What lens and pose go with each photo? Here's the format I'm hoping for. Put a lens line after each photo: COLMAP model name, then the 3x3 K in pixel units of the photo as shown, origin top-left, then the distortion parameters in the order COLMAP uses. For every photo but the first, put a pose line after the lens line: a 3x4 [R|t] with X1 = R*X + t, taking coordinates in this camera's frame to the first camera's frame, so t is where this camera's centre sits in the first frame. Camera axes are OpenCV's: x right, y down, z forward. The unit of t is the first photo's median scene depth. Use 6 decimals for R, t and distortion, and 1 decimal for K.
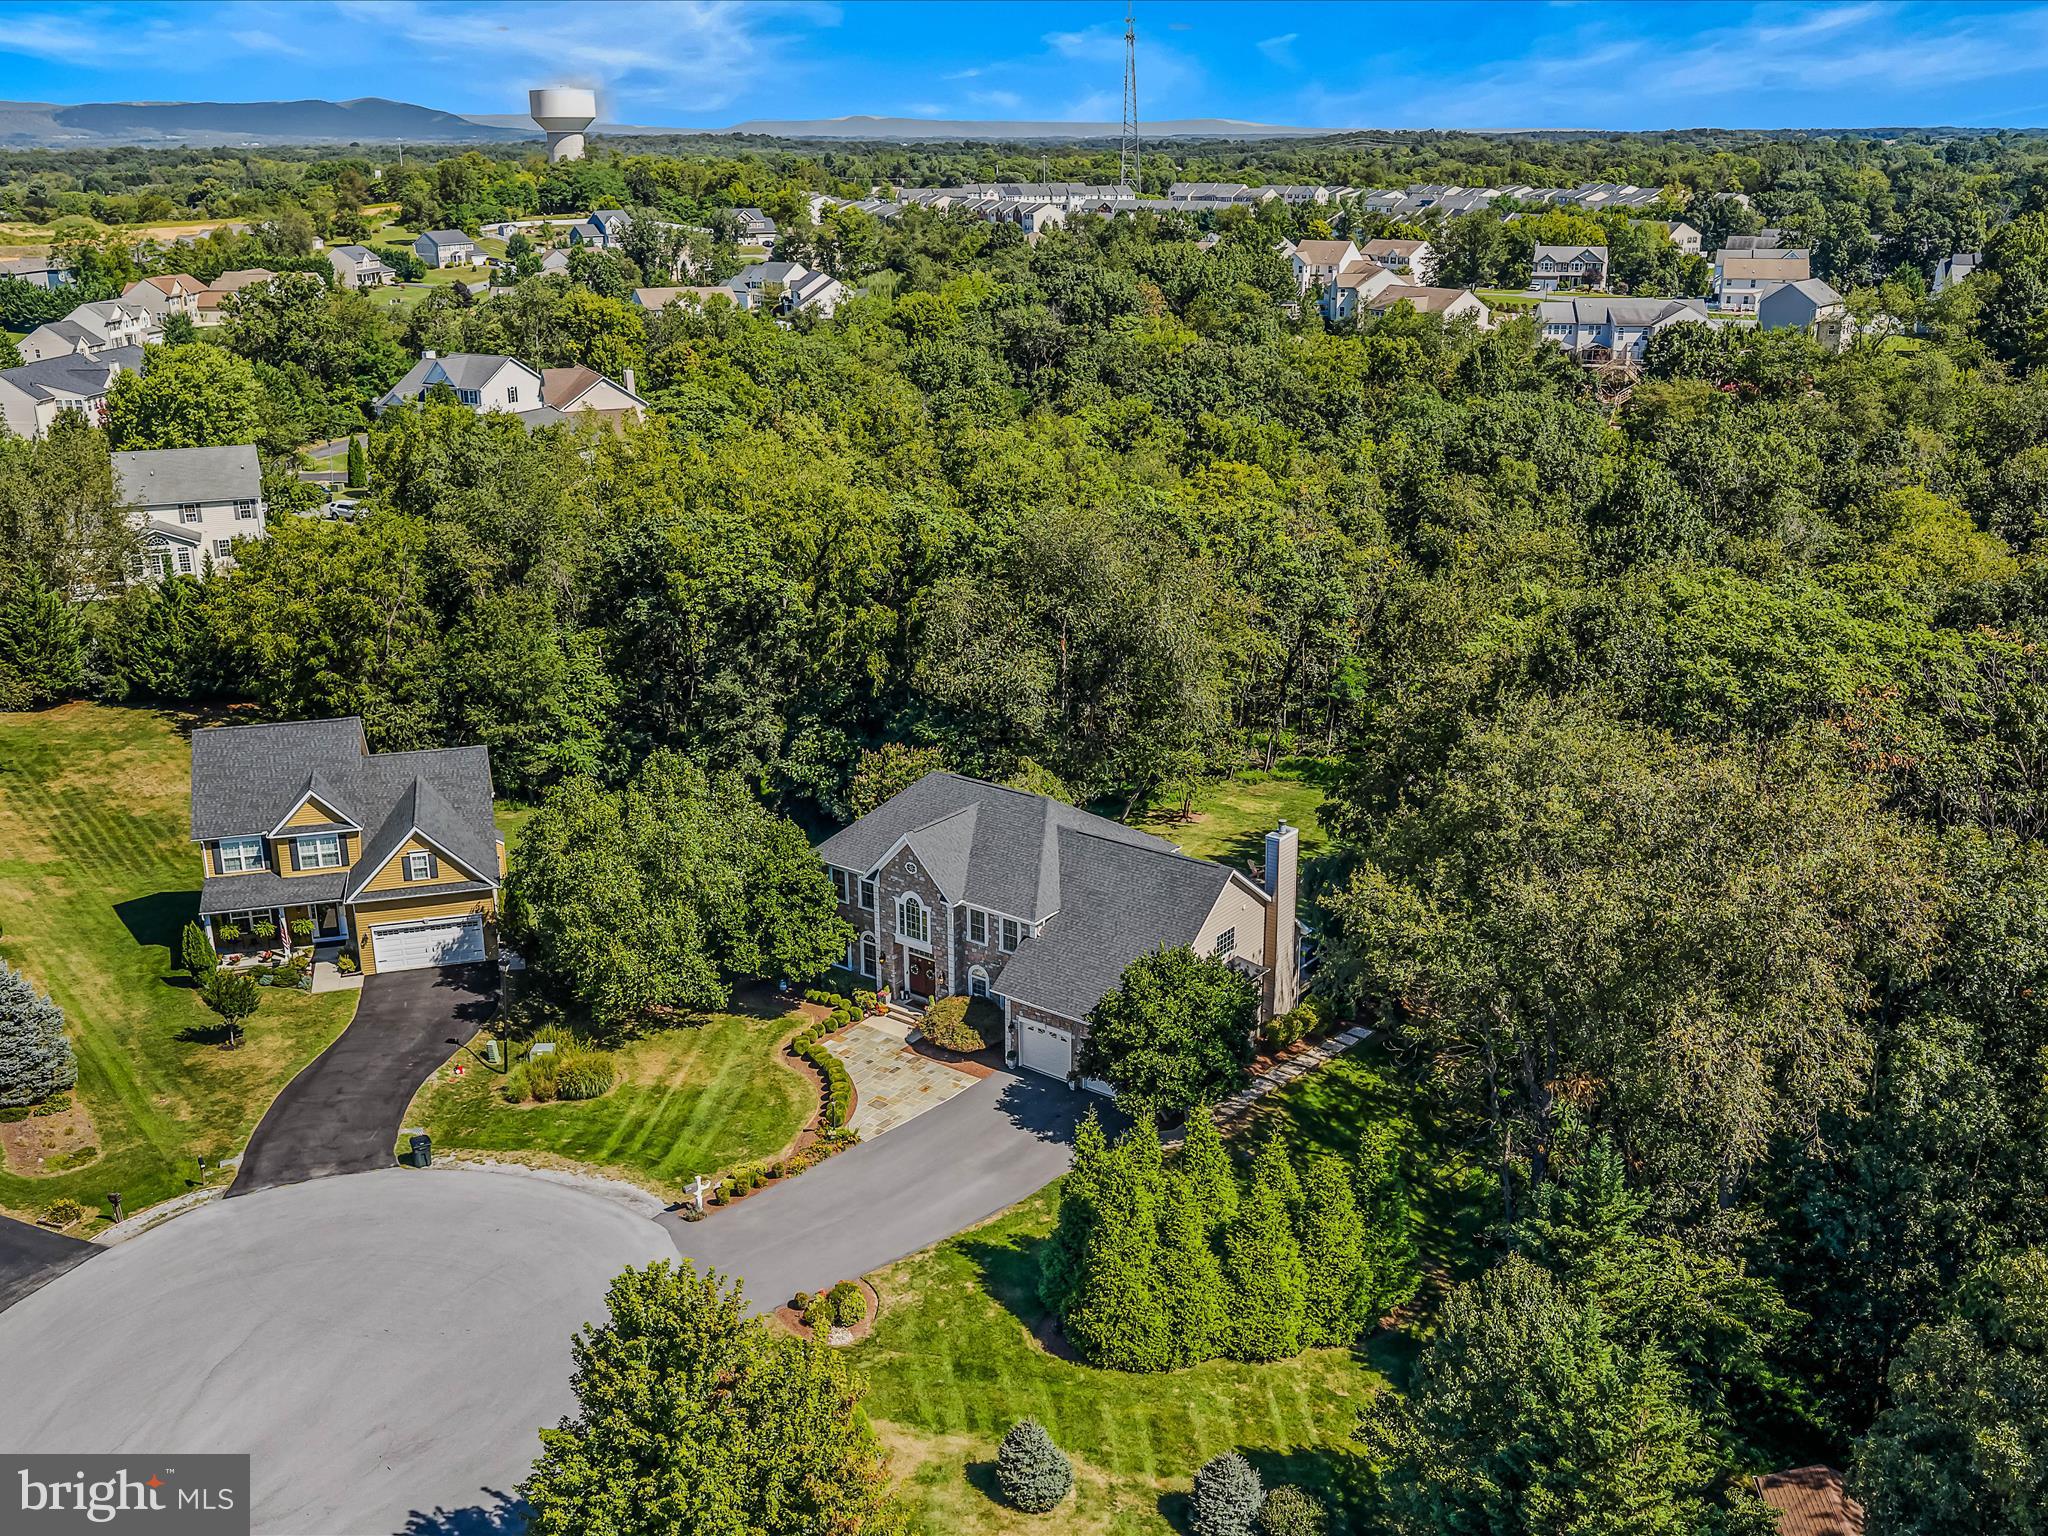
lens RADIAL K [[1901.0, 0, 1032.1], [0, 1901.0, 758.1], [0, 0, 1]] dist [0.004537, 0.000000]
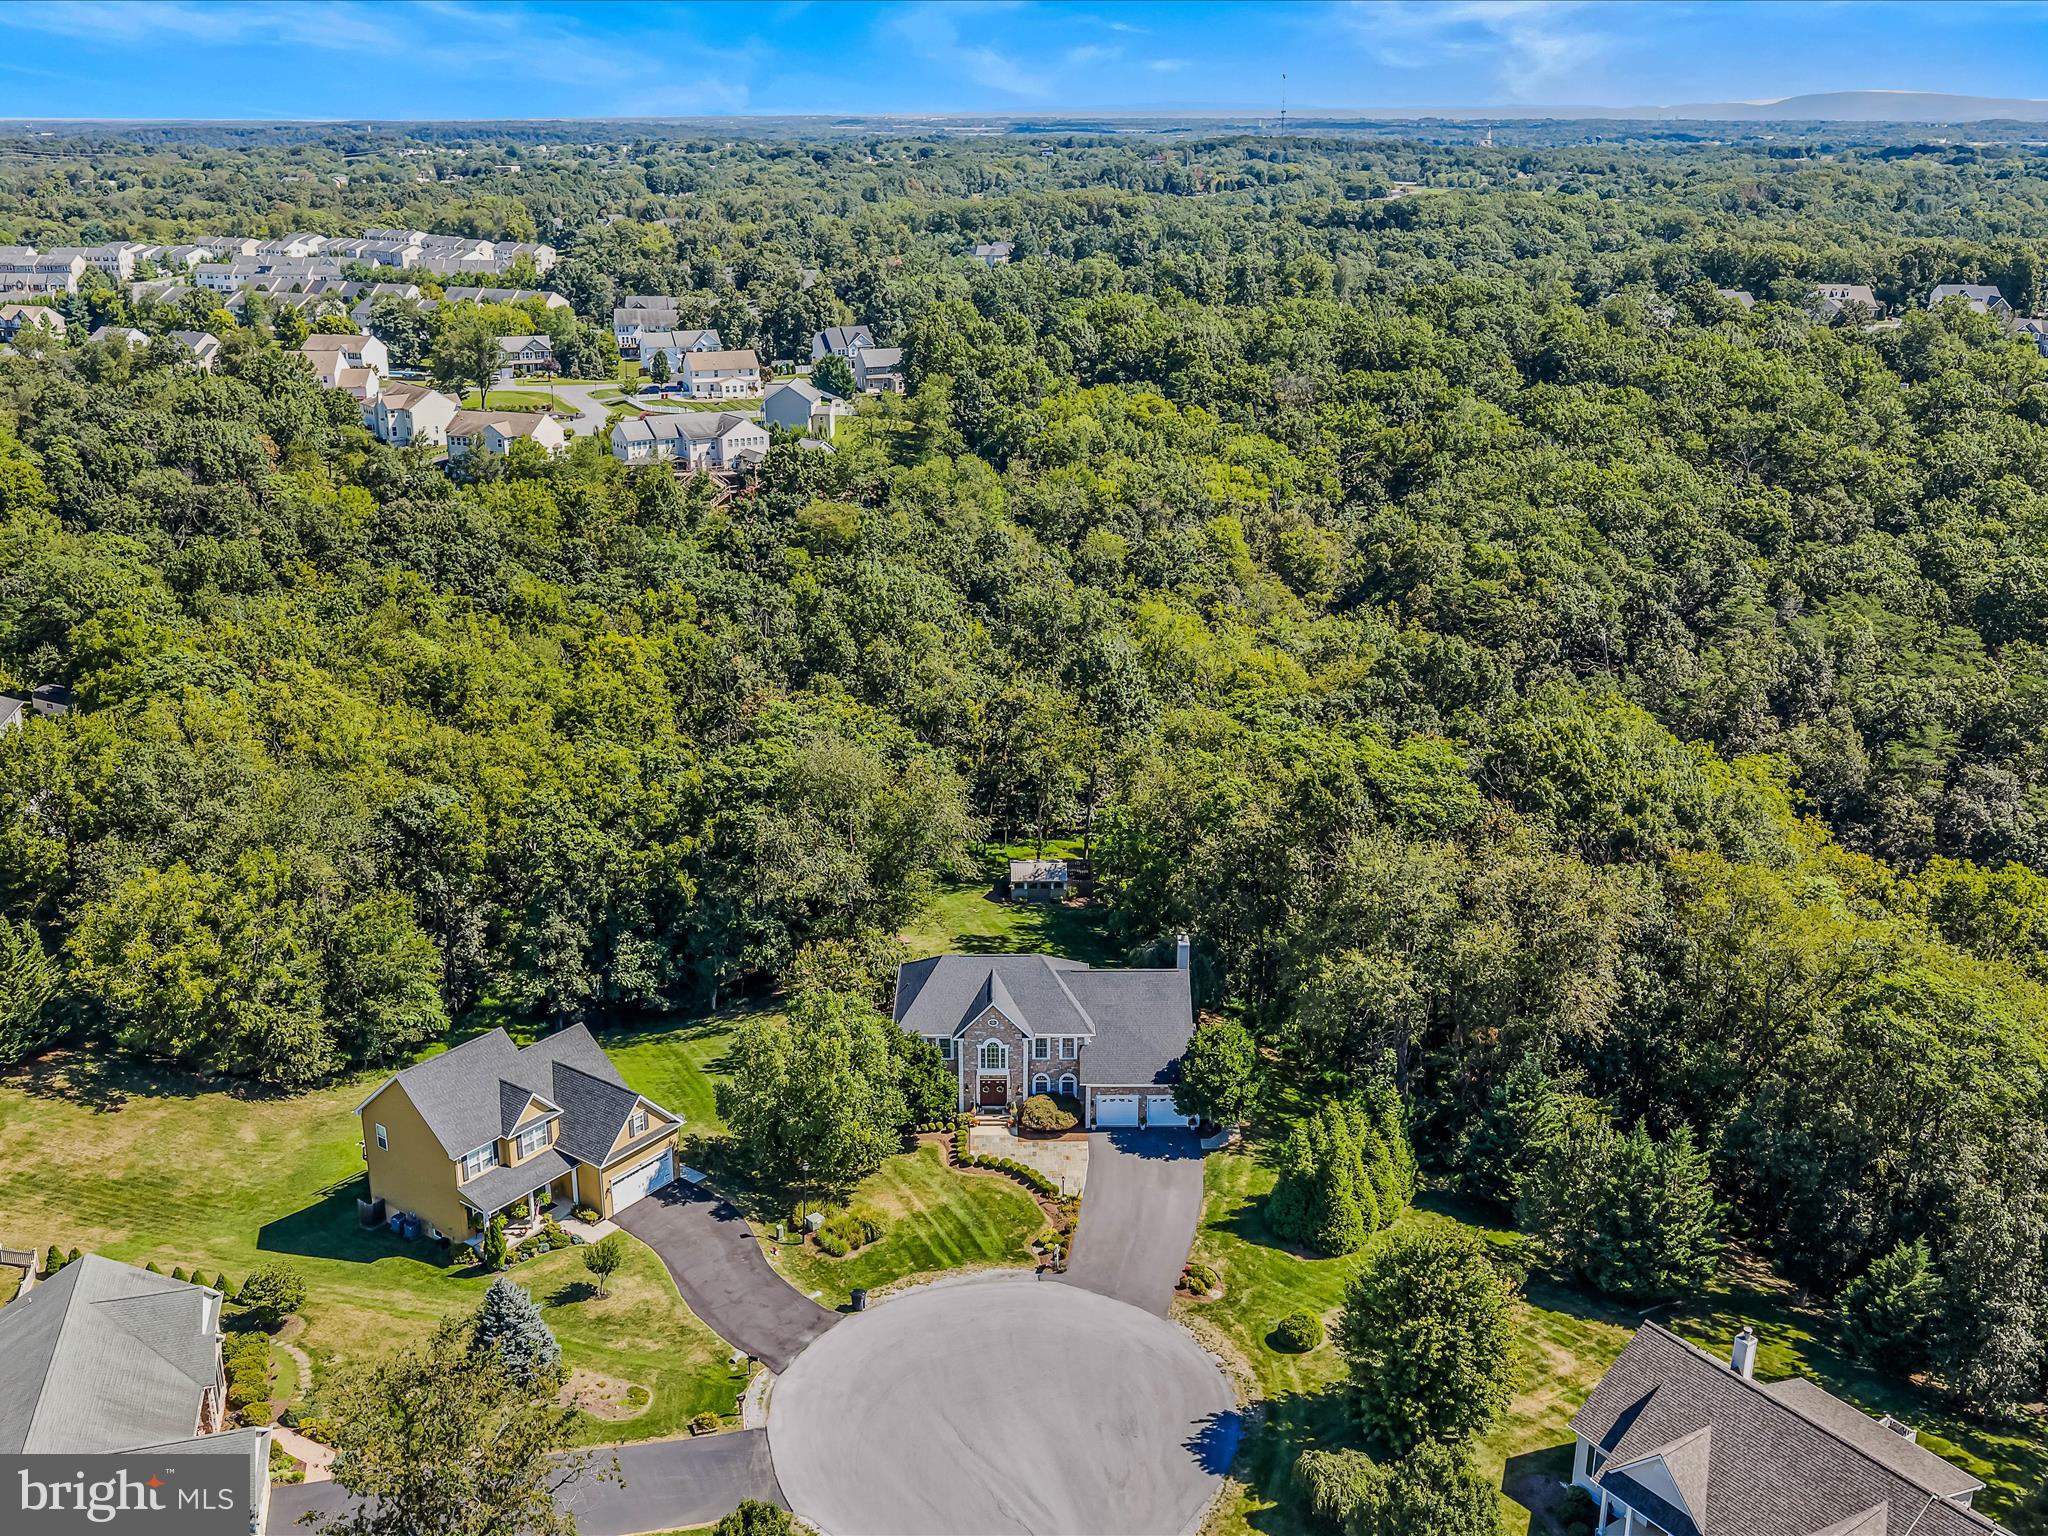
lens RADIAL K [[1901.0, 0, 1010.7], [0, 1901.0, 806.6], [0, 0, 1]] dist [0.004537, 0.000000]
pose [[0.792901, -0.201714, 0.574995, -0.816272], [0.185044, 0.978765, 0.088191, -0.221928], [-0.580575, 0.036473, 0.813390, -0.217436]]
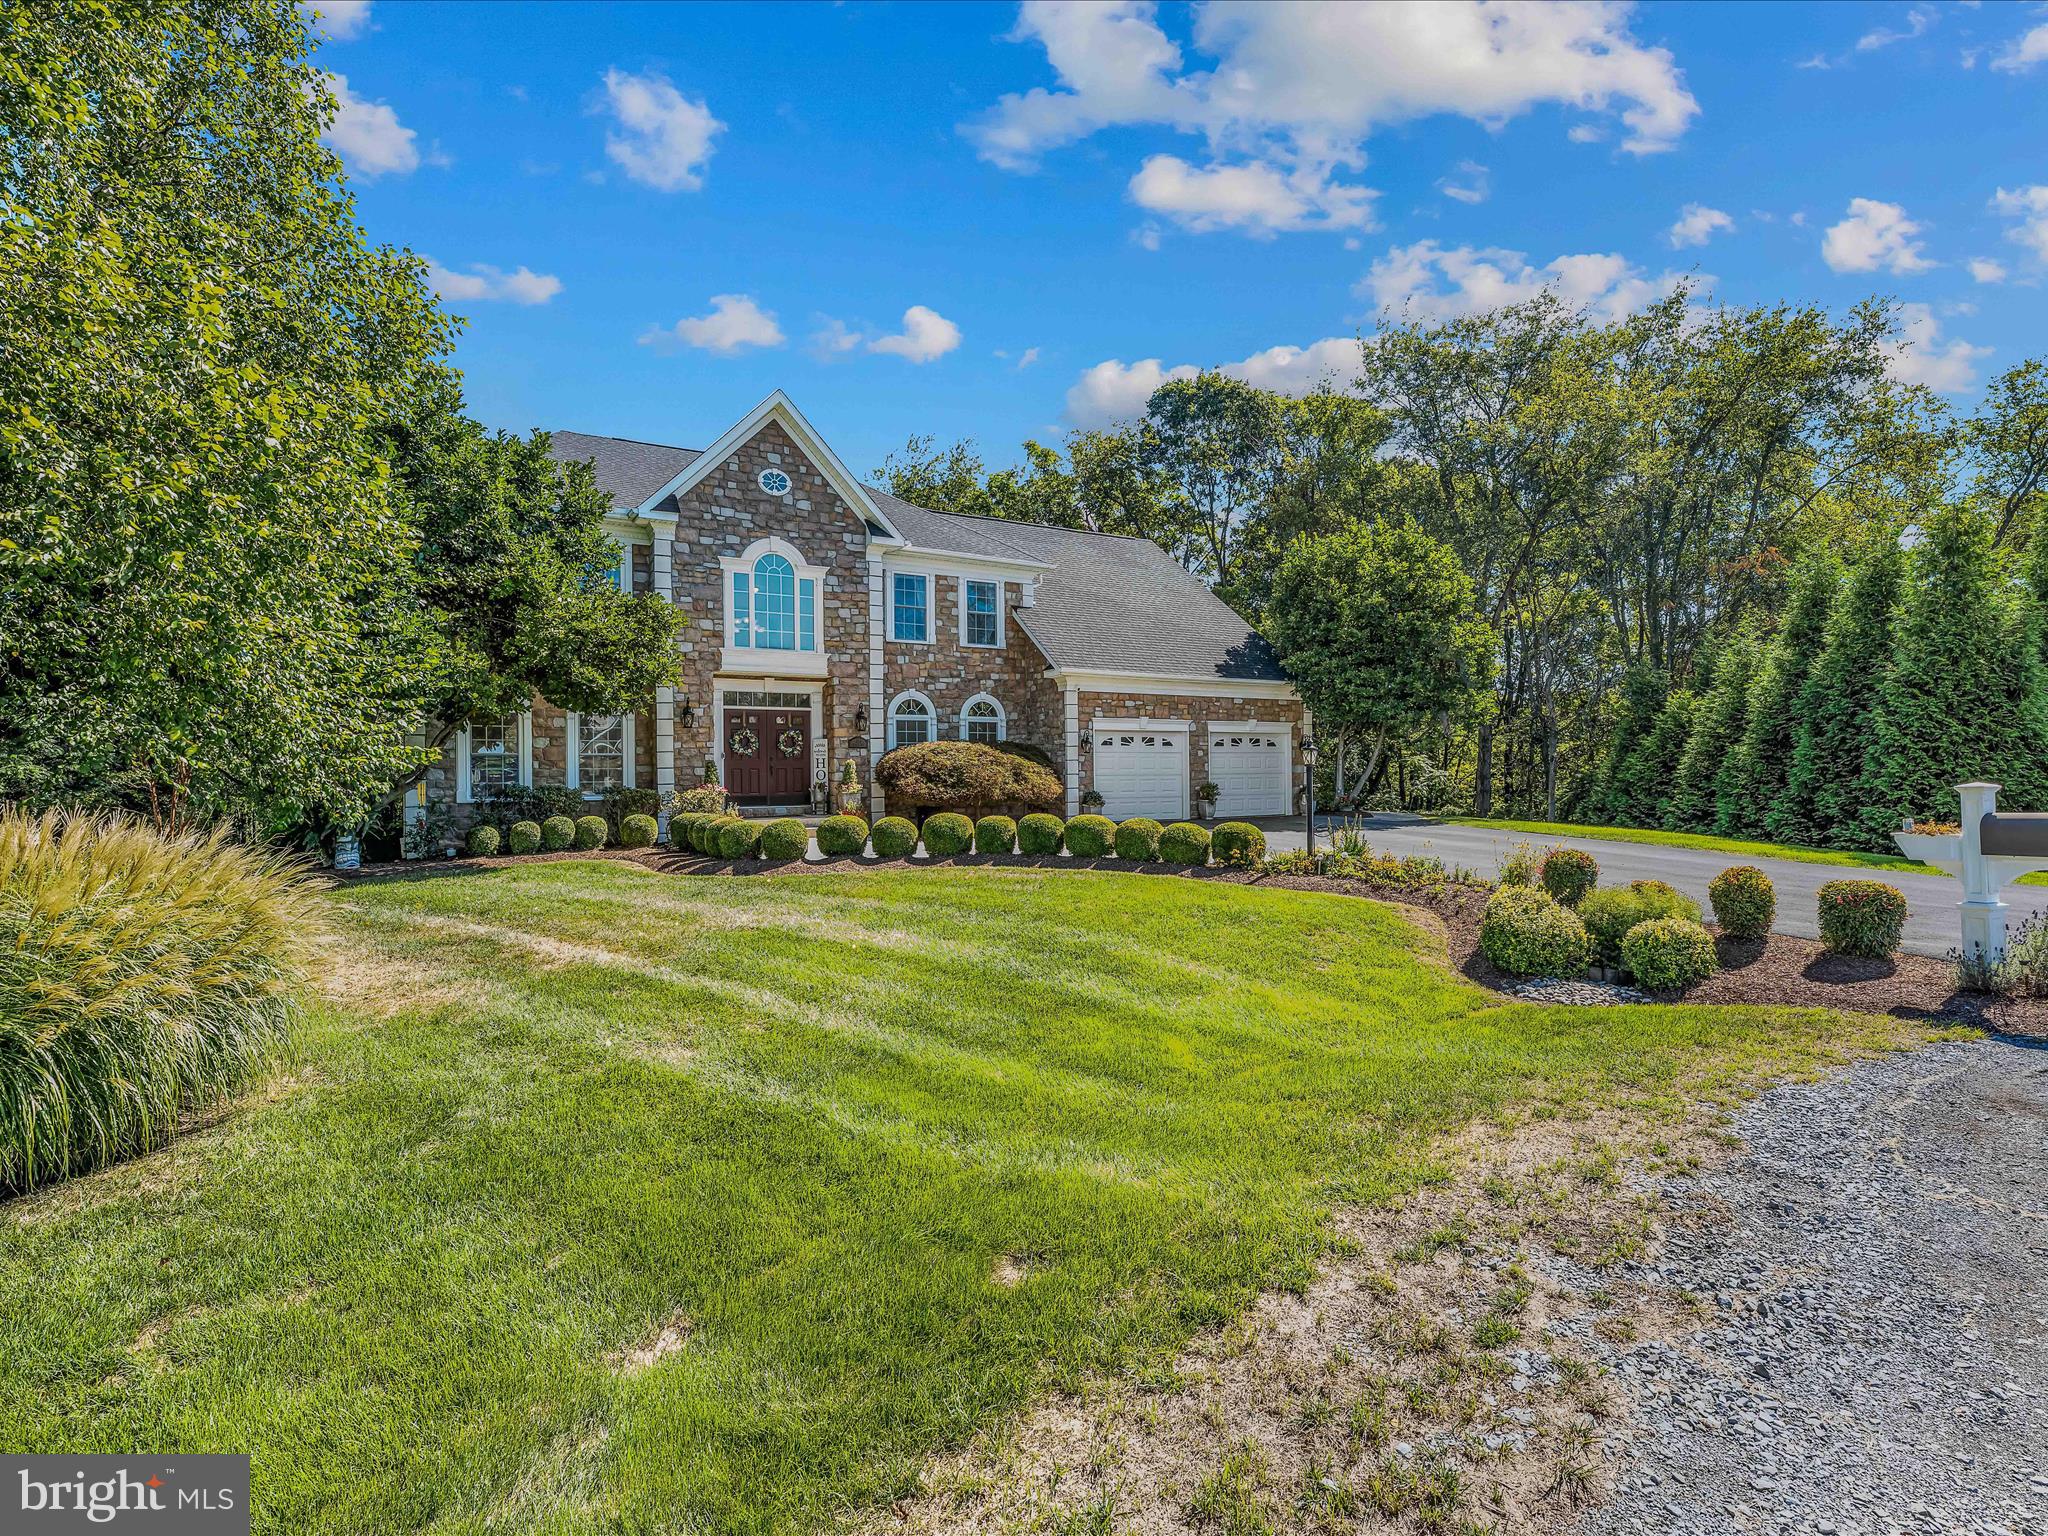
lens RADIAL K [[963.2, 0, 1021.2], [0, 963.2, 766.5], [0, 0, 1]] dist [0.005919, 0.000469]
pose [[0.393032, 0.010619, 0.919463, -0.235834], [0.292474, 0.946560, -0.135953, 0.159427], [-0.871771, 0.322353, 0.368923, 0.819104]]
